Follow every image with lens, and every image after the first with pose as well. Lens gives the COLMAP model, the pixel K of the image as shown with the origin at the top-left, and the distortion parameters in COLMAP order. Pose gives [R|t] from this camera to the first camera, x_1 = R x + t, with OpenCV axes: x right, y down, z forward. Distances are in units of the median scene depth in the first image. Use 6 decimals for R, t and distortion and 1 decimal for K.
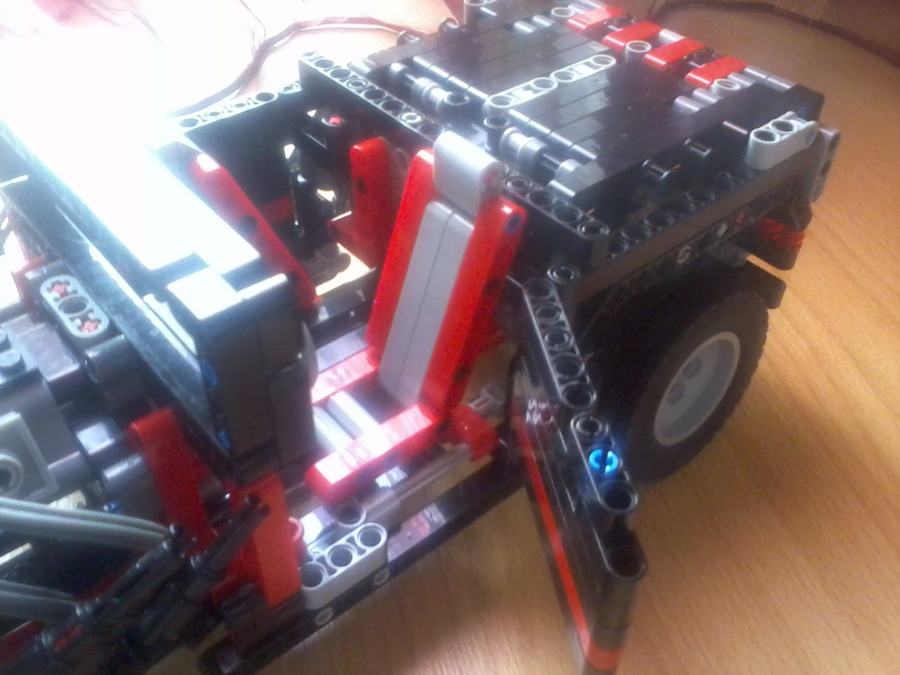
lens RADIAL K [[872.9, 0, 450.0], [0, 872.9, 337.5], [0, 0, 1]] dist [-0.006325, -0.003260]
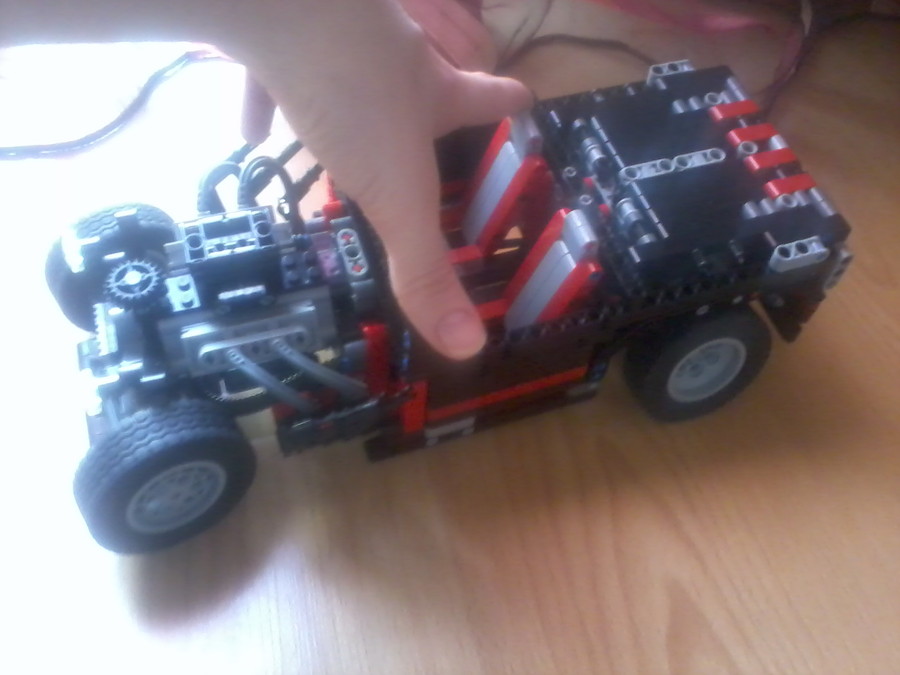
lens RADIAL K [[817.1, 0, 450.0], [0, 817.1, 337.5], [0, 0, 1]] dist [0.006110, 0.008758]
pose [[0.931689, 0.319344, -0.173133, 0.103218], [-0.275096, 0.931535, 0.237832, -0.256453], [0.237230, -0.173957, 0.955752, -0.512890]]
